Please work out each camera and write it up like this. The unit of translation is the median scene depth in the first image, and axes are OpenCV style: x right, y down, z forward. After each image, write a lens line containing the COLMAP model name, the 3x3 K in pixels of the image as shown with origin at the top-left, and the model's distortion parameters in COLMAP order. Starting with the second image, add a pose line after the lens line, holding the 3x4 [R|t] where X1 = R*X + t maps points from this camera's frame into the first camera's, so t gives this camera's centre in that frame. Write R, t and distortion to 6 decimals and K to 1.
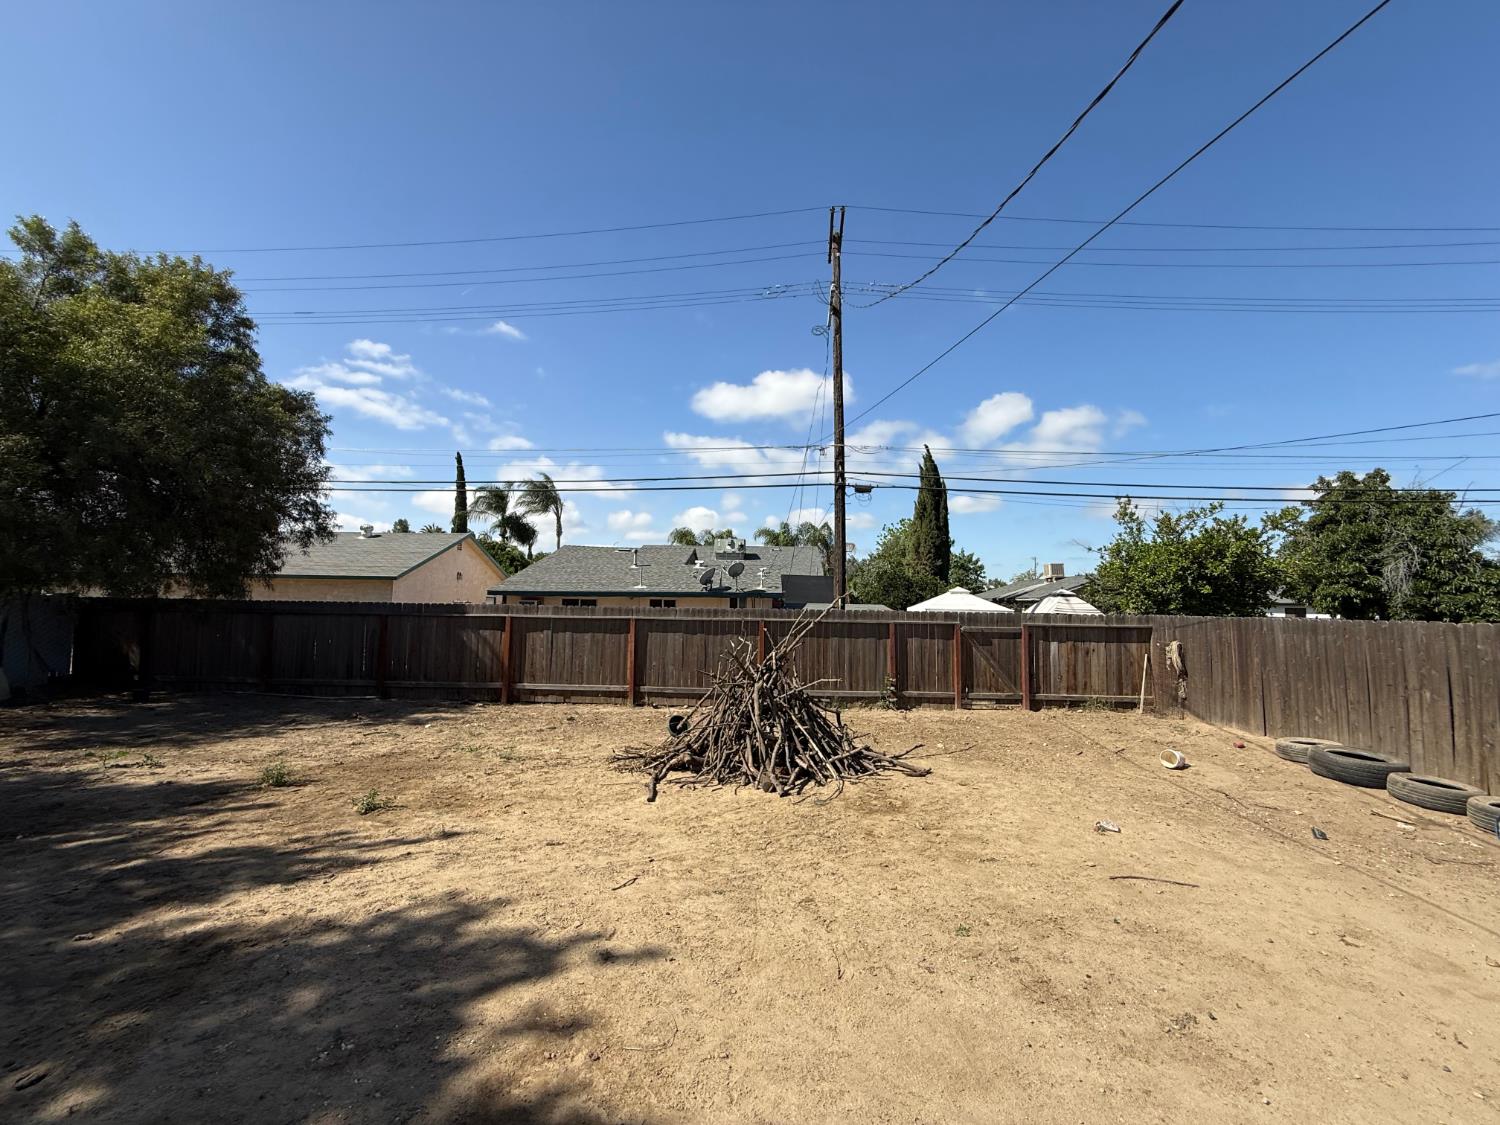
lens RADIAL K [[620.9, 0, 750.0], [0, 620.9, 562.5], [0, 0, 1]] dist [-0.000316, 0.000534]
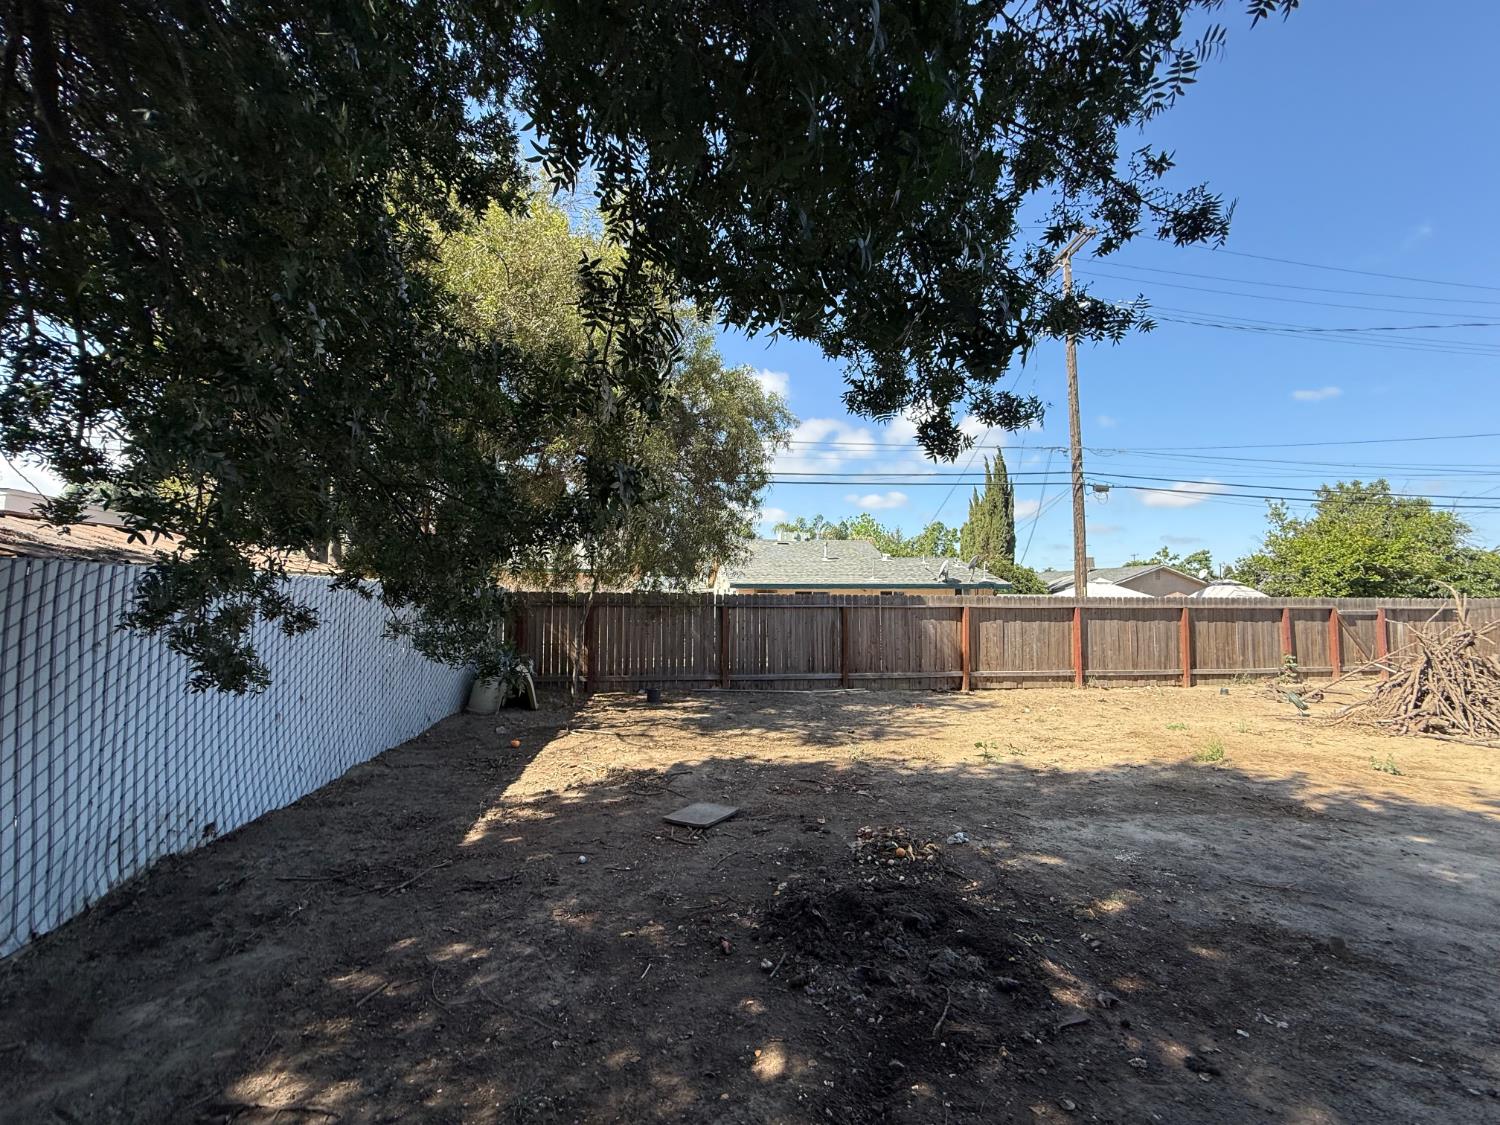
lens RADIAL K [[616.6, 0, 730.4], [0, 616.6, 561.2], [0, 0, 1]] dist [-0.000156, 0.000465]
pose [[0.984871, -0.000881, 0.173285, -0.958534], [-0.000594, 0.999964, 0.008461, 0.001692], [-0.173286, -0.008436, 0.984835, 0.053838]]
